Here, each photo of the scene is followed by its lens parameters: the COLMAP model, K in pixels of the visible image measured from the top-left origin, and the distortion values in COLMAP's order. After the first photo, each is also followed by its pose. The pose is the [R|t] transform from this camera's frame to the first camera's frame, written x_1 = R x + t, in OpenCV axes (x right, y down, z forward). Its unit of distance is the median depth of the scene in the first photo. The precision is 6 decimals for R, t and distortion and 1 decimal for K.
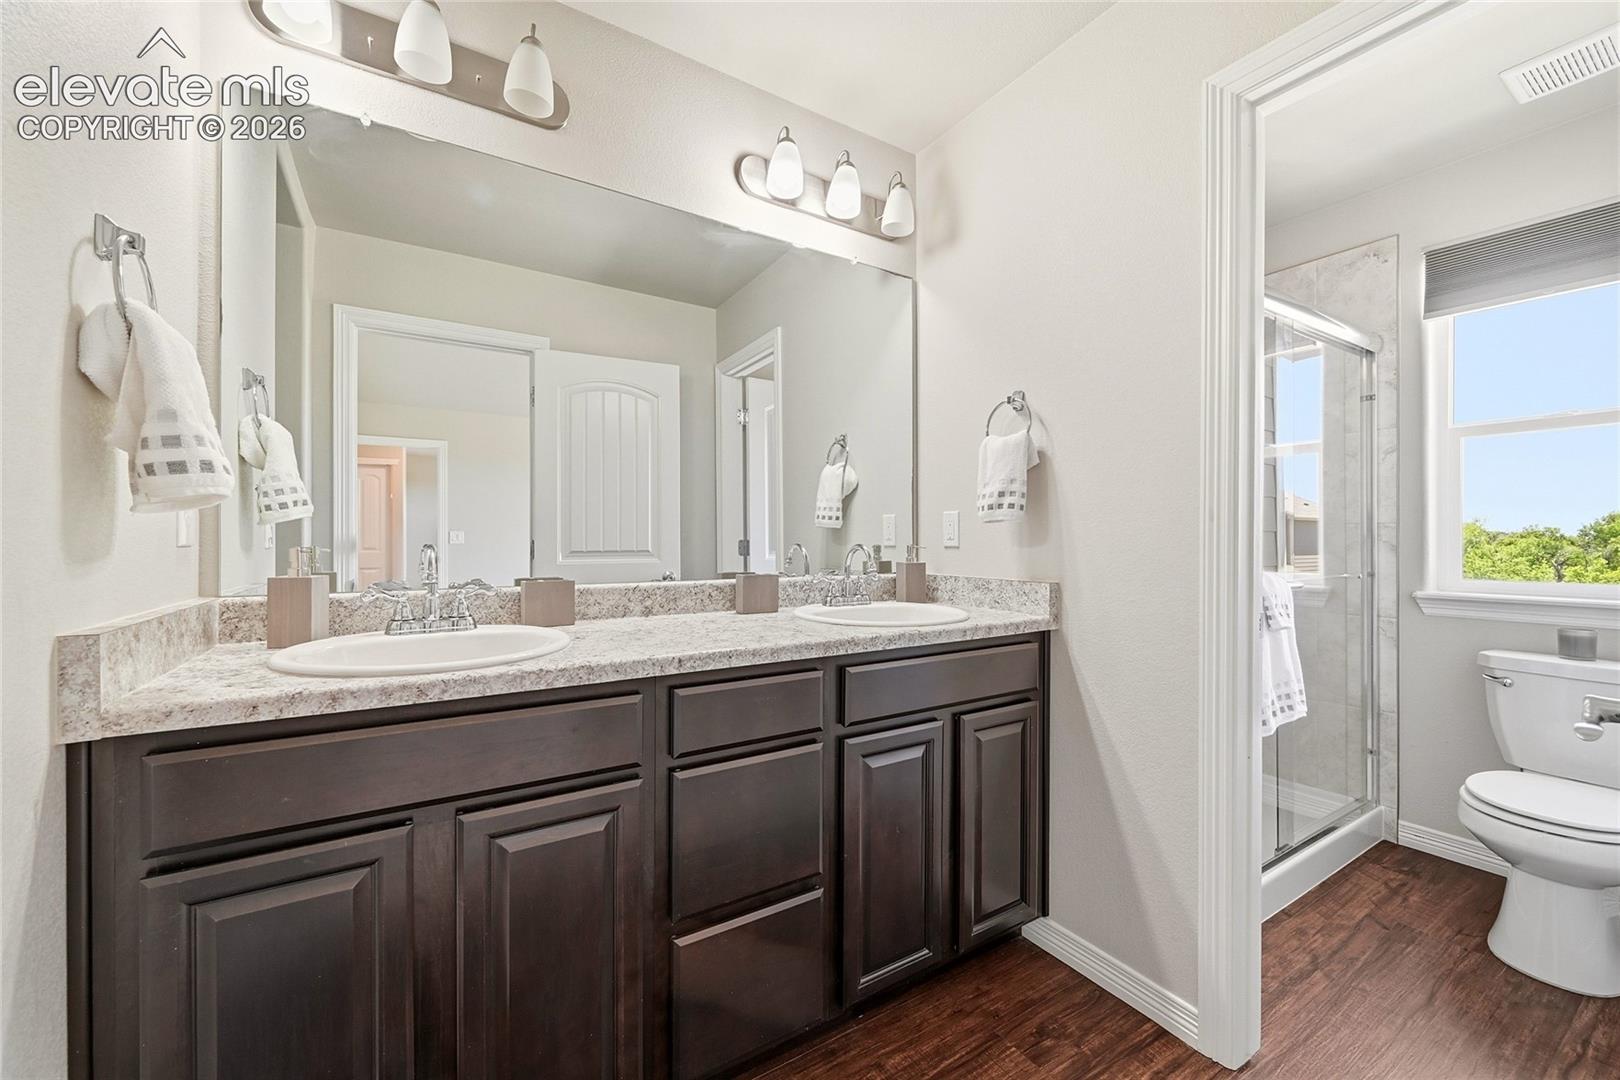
lens RADIAL K [[649.1, 0, 814.9], [0, 649.1, 541.4], [0, 0, 1]] dist [0.000713, -0.000046]
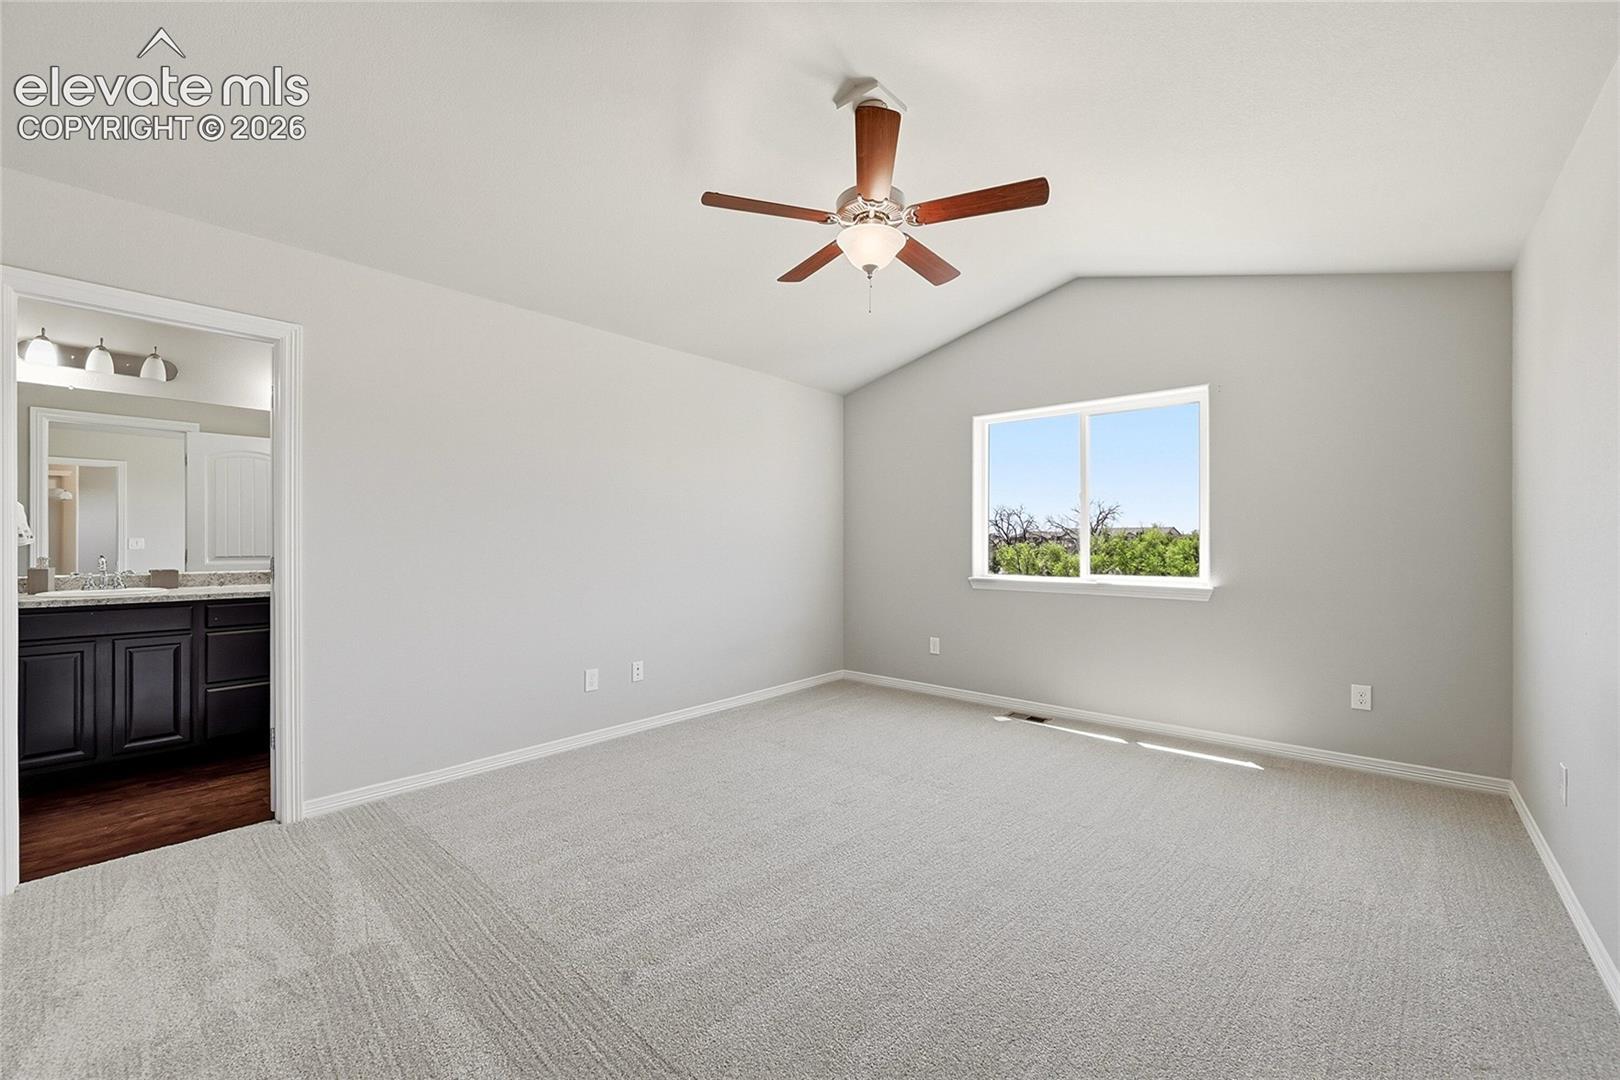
lens RADIAL K [[649.1, 0, 805.7], [0, 649.1, 544.5], [0, 0, 1]] dist [0.000713, -0.000046]
pose [[0.960204, -0.001519, 0.279295, 1.516544], [0.000403, 0.999992, 0.004052, -0.056945], [-0.279299, -0.003778, 0.960197, -2.505366]]
